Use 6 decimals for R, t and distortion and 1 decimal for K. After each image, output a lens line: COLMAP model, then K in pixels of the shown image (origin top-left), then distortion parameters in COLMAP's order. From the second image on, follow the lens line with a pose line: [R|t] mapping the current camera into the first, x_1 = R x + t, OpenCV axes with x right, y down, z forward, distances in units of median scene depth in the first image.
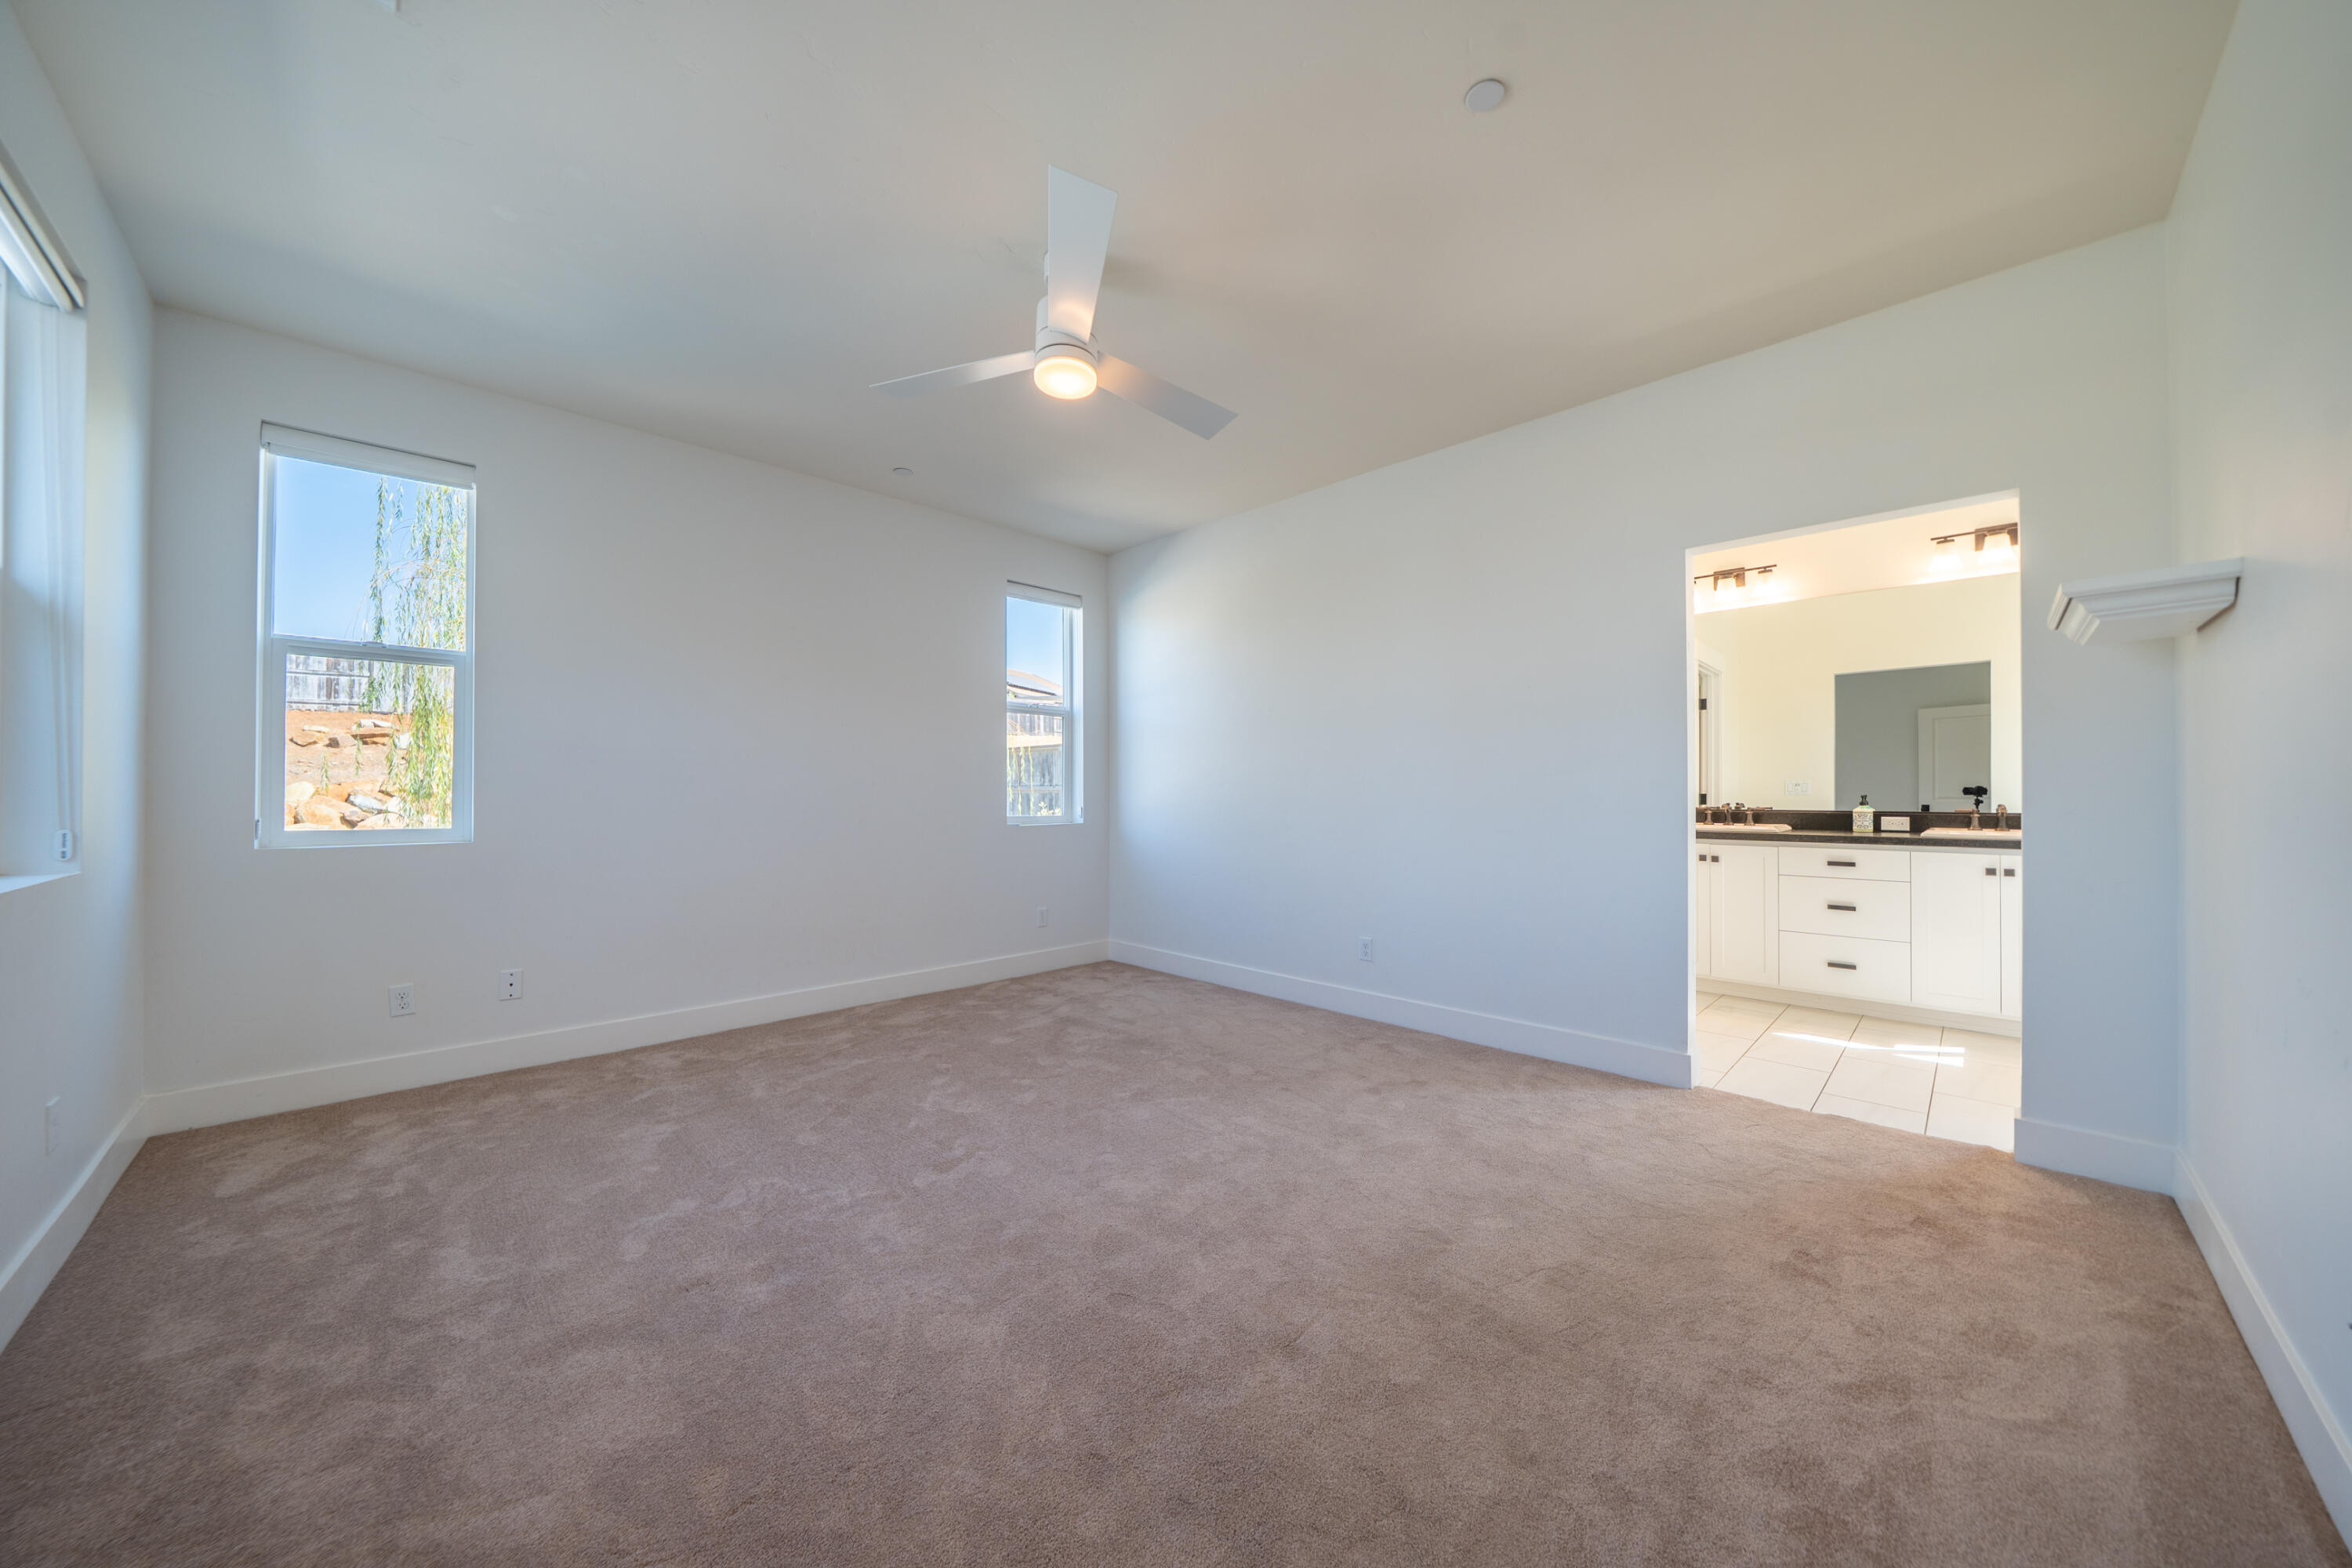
lens RADIAL K [[803.2, 0, 1167.4], [0, 803.2, 782.3], [0, 0, 1]] dist [0.000477, 0.000018]
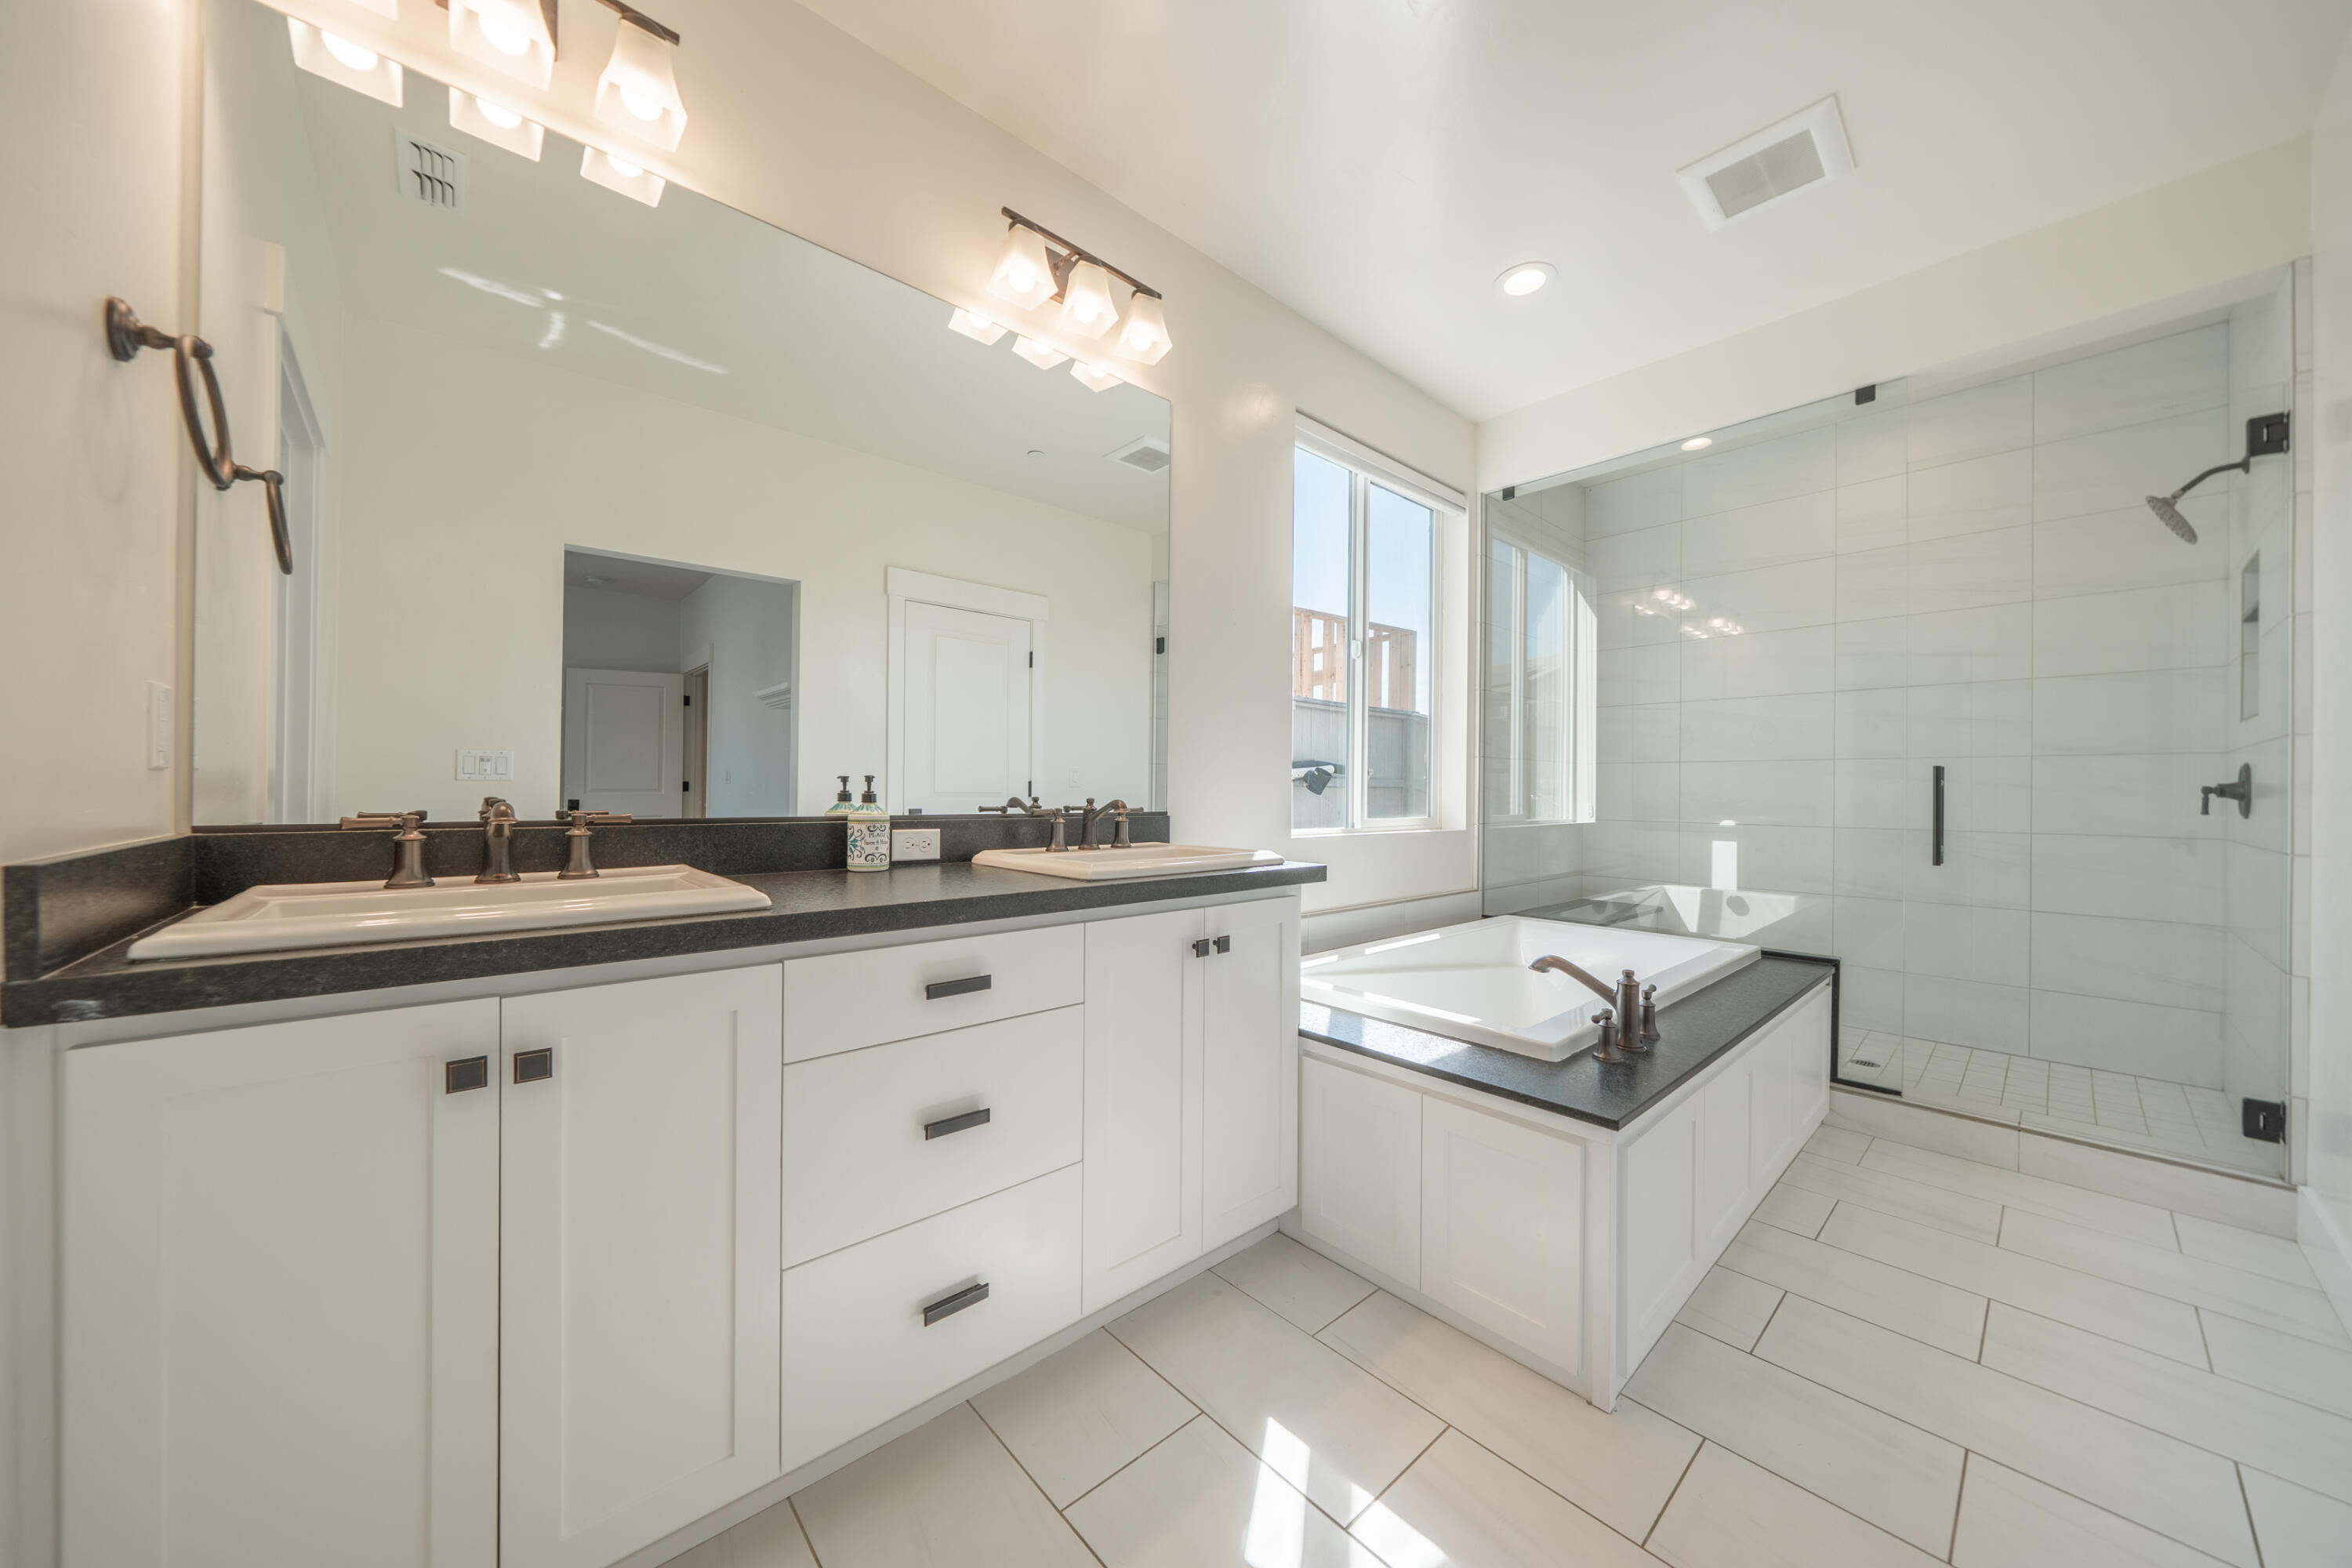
lens RADIAL K [[803.2, 0, 1167.1], [0, 803.2, 786.5], [0, 0, 1]] dist [0.000477, 0.000018]
pose [[0.052906, 0.001309, 0.998599, 0.518124], [-0.007980, 0.999968, -0.000888, 0.021051], [-0.998568, -0.007922, 0.052915, 0.892970]]
